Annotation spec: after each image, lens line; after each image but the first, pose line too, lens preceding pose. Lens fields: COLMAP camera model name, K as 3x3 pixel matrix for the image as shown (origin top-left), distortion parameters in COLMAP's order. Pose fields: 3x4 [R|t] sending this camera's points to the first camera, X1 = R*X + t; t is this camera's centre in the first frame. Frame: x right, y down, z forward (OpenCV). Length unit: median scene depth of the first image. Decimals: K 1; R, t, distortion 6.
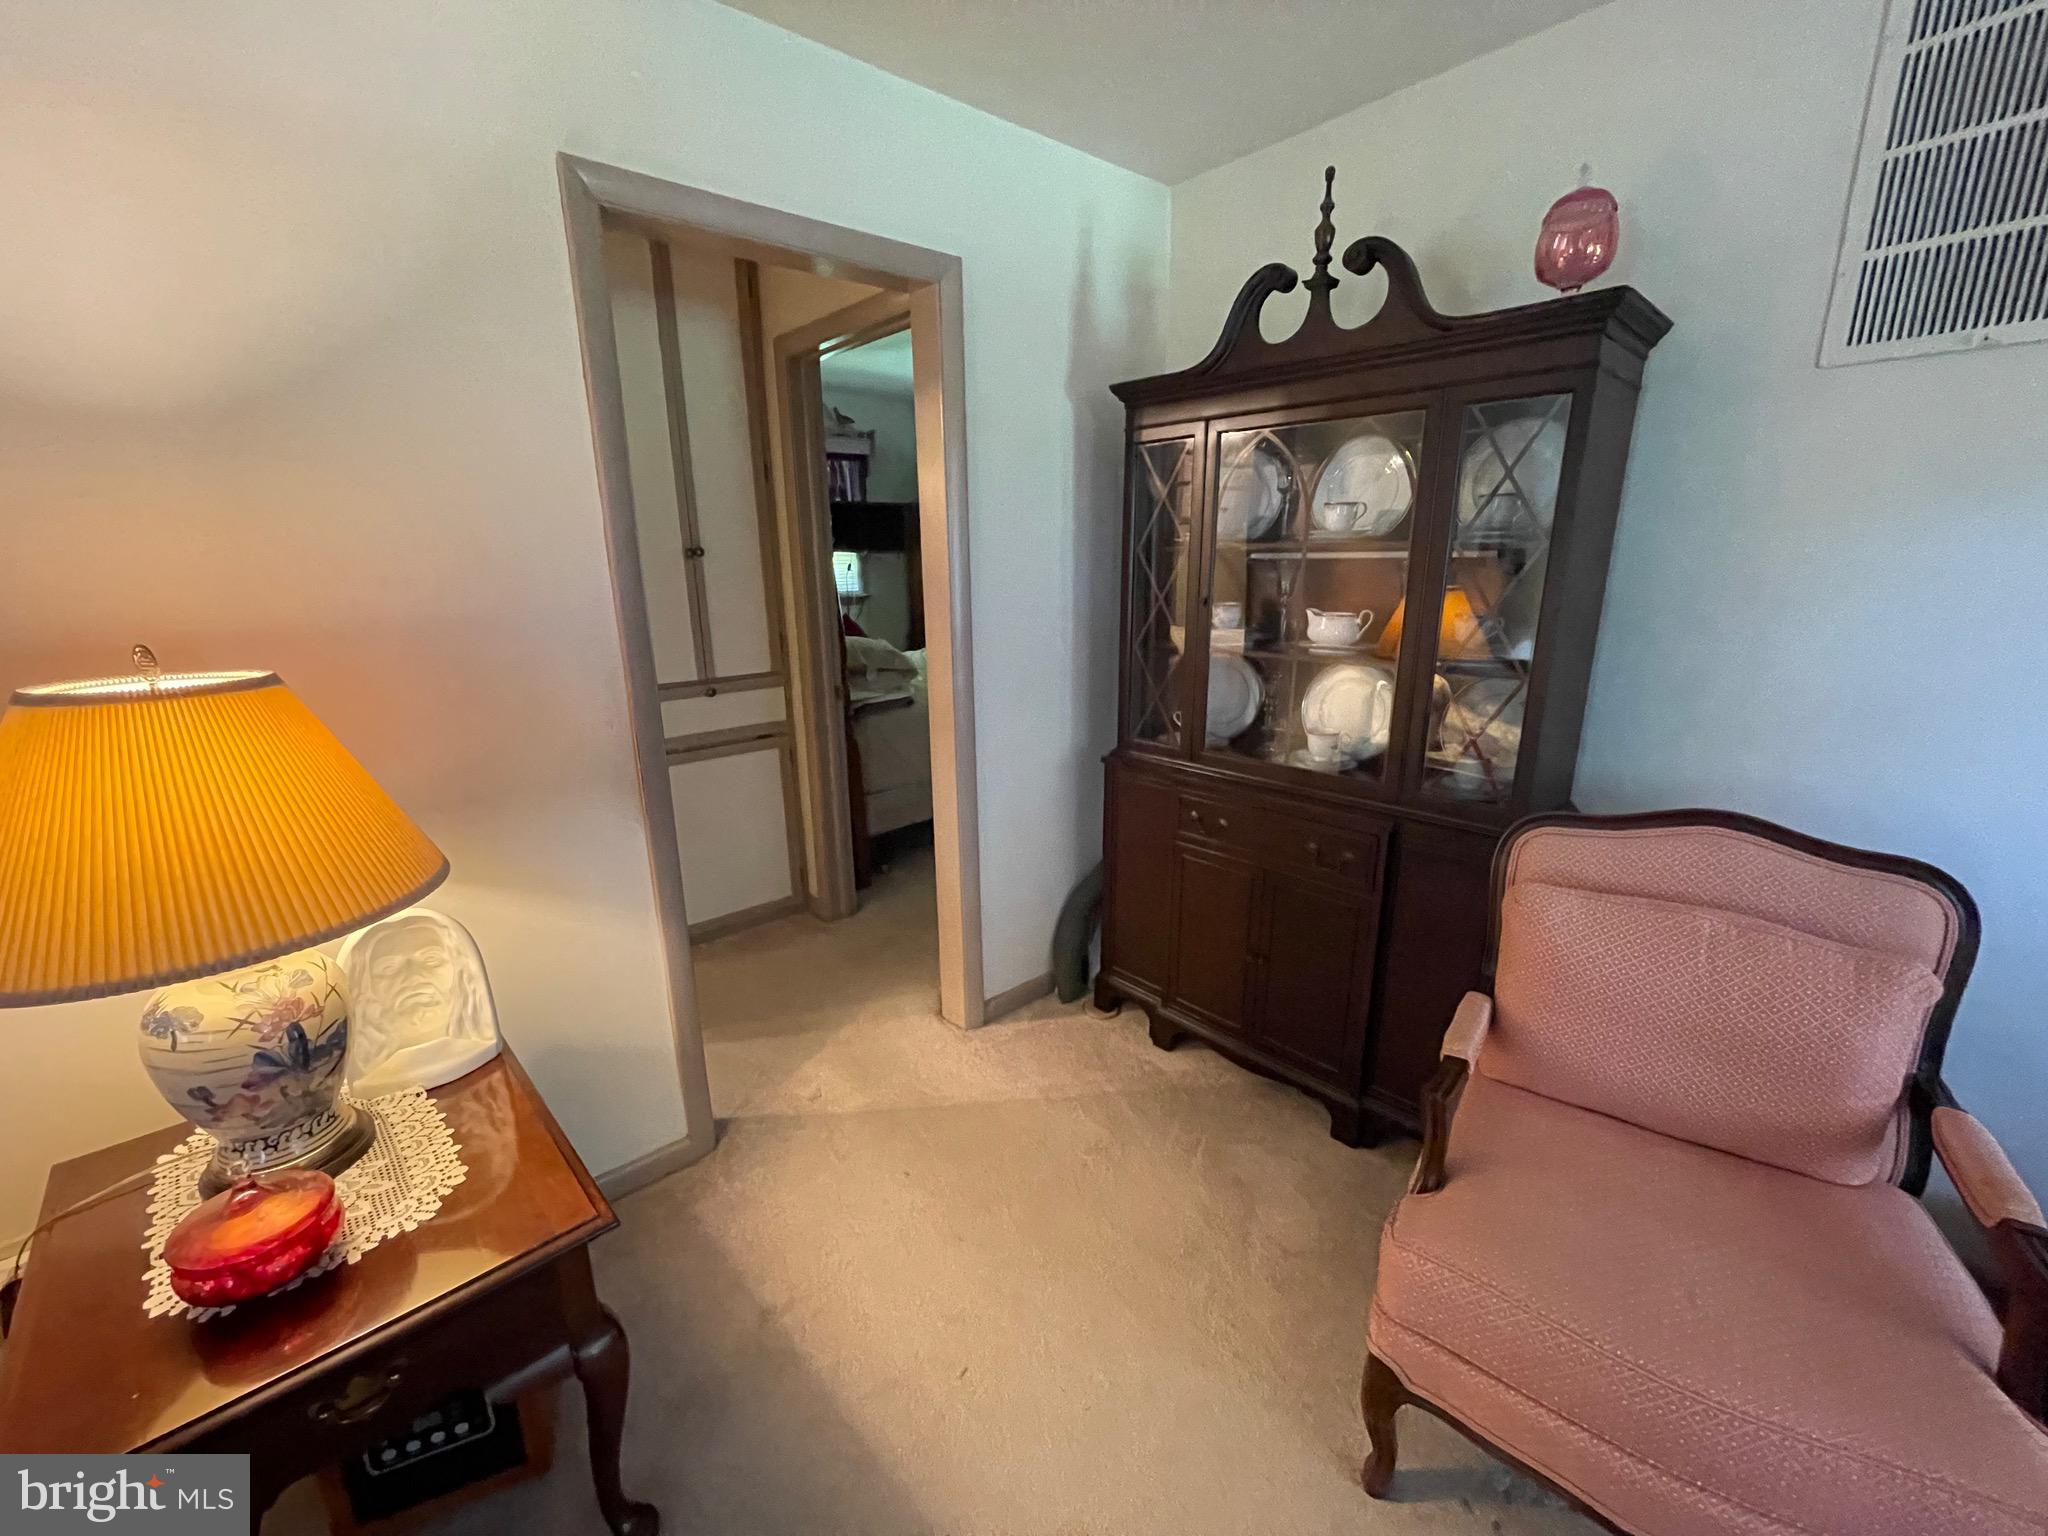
lens RADIAL K [[875.1, 0, 1010.1], [0, 875.1, 788.3], [0, 0, 1]] dist [-0.001281, -0.001548]
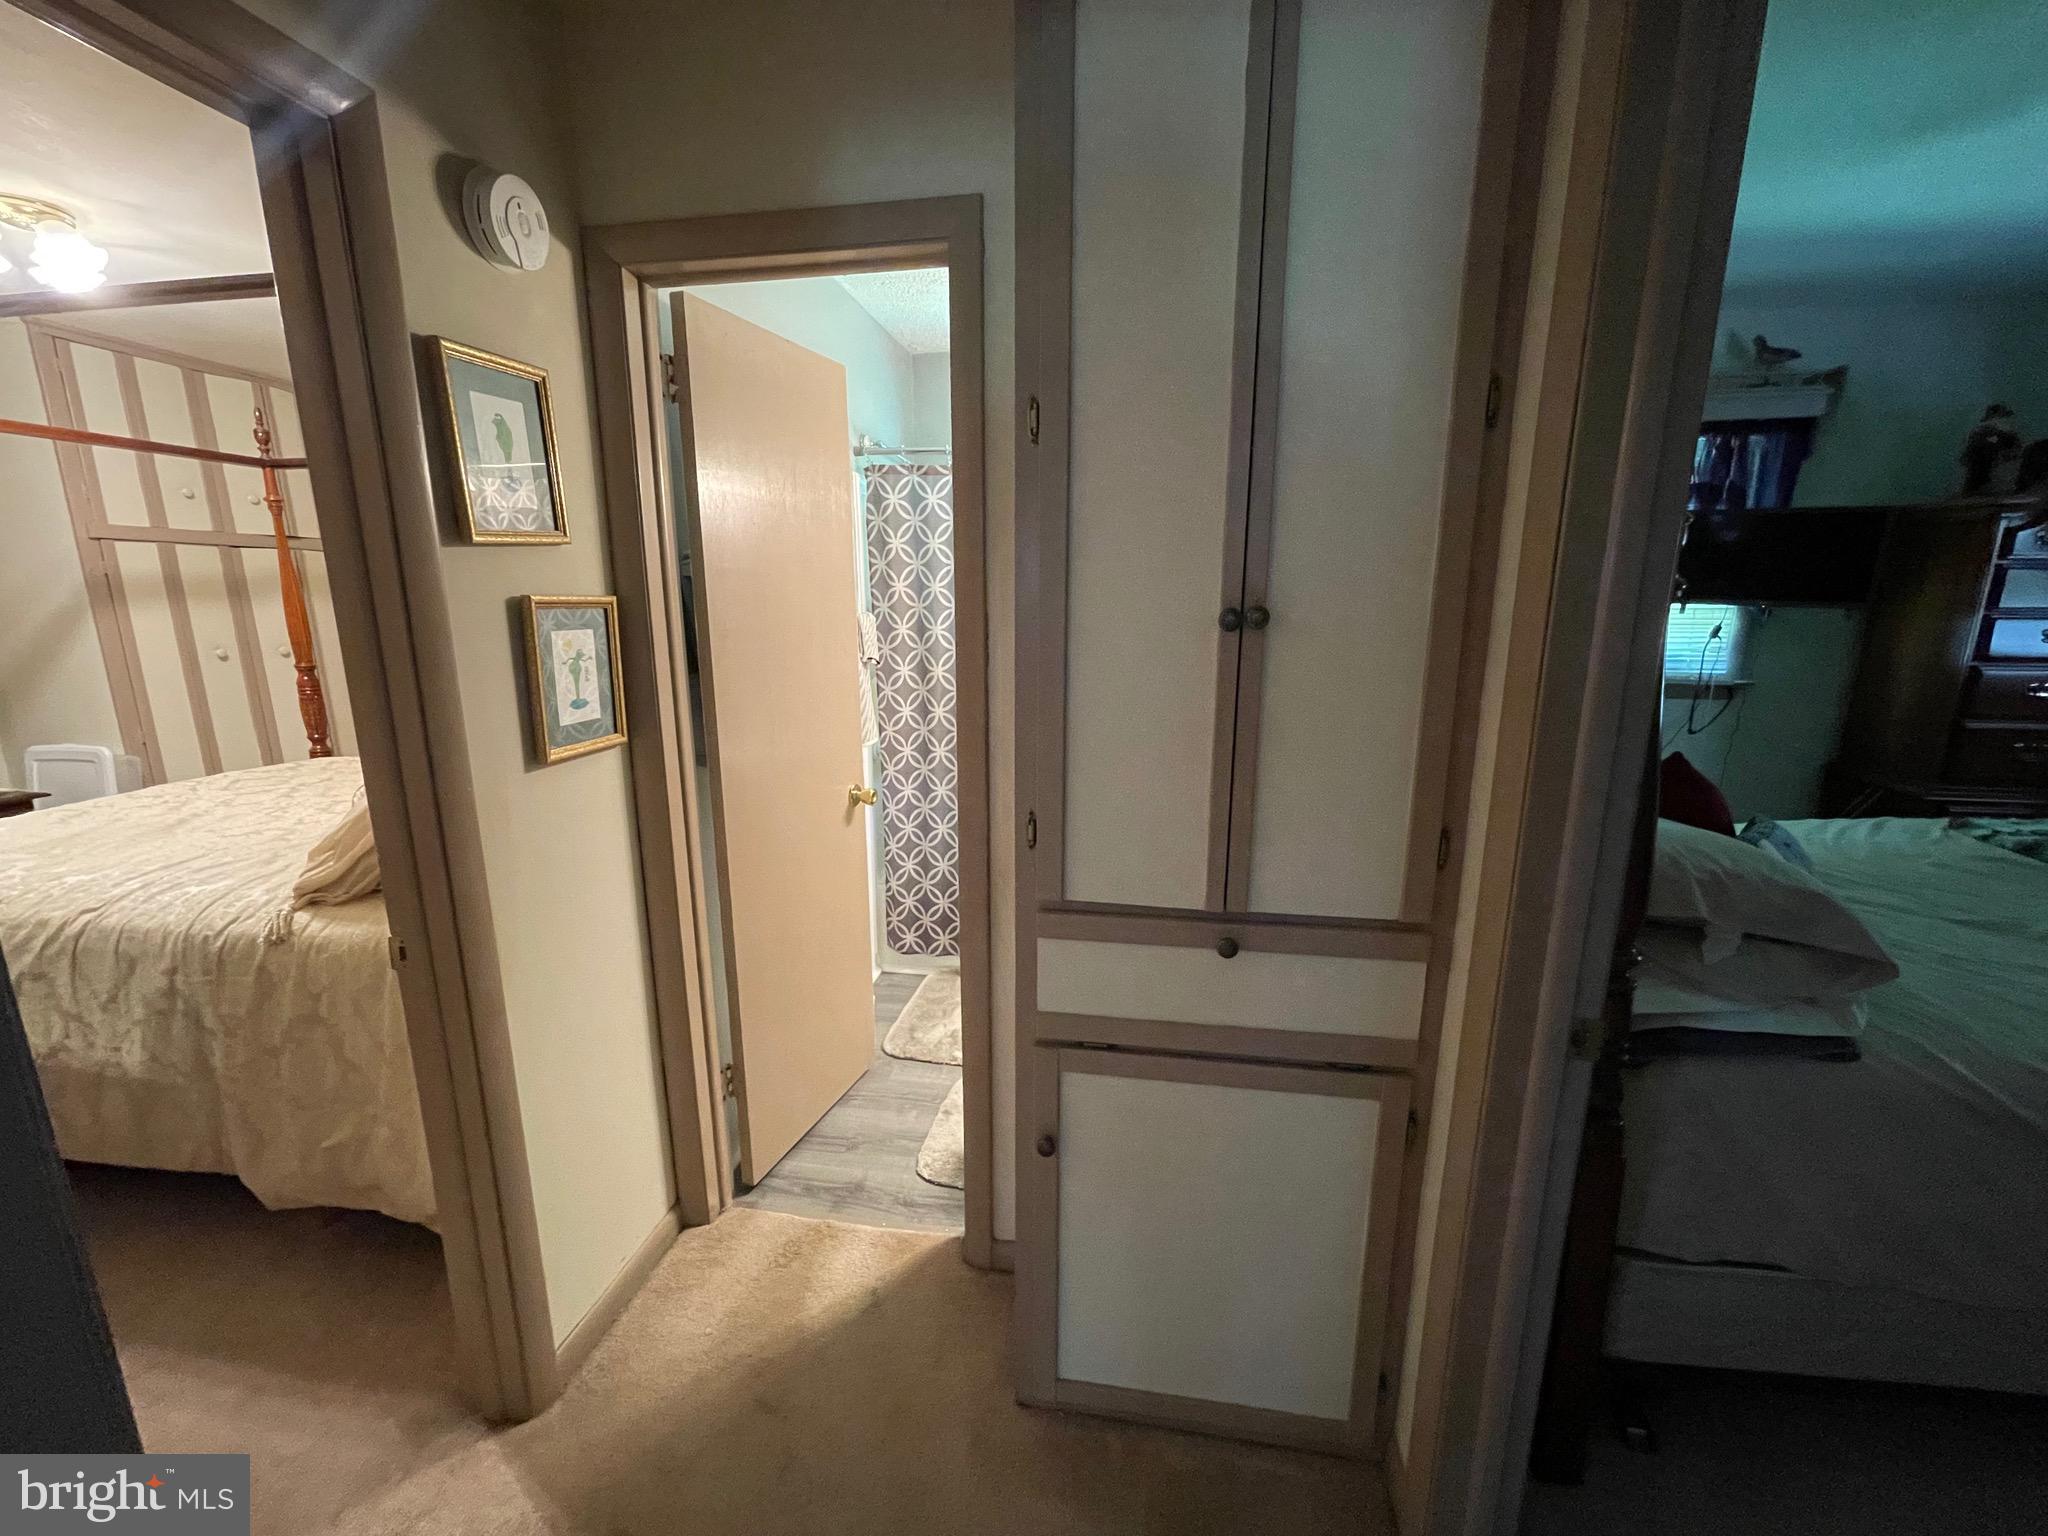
lens RADIAL K [[825.7, 0, 1016.3], [0, 825.7, 777.2], [0, 0, 1]] dist [0.001666, -0.000563]
pose [[0.646573, 0.182274, -0.740756, -0.103420], [-0.208798, 0.976239, 0.057968, -0.156872], [0.733721, 0.117188, 0.669268, 0.530543]]
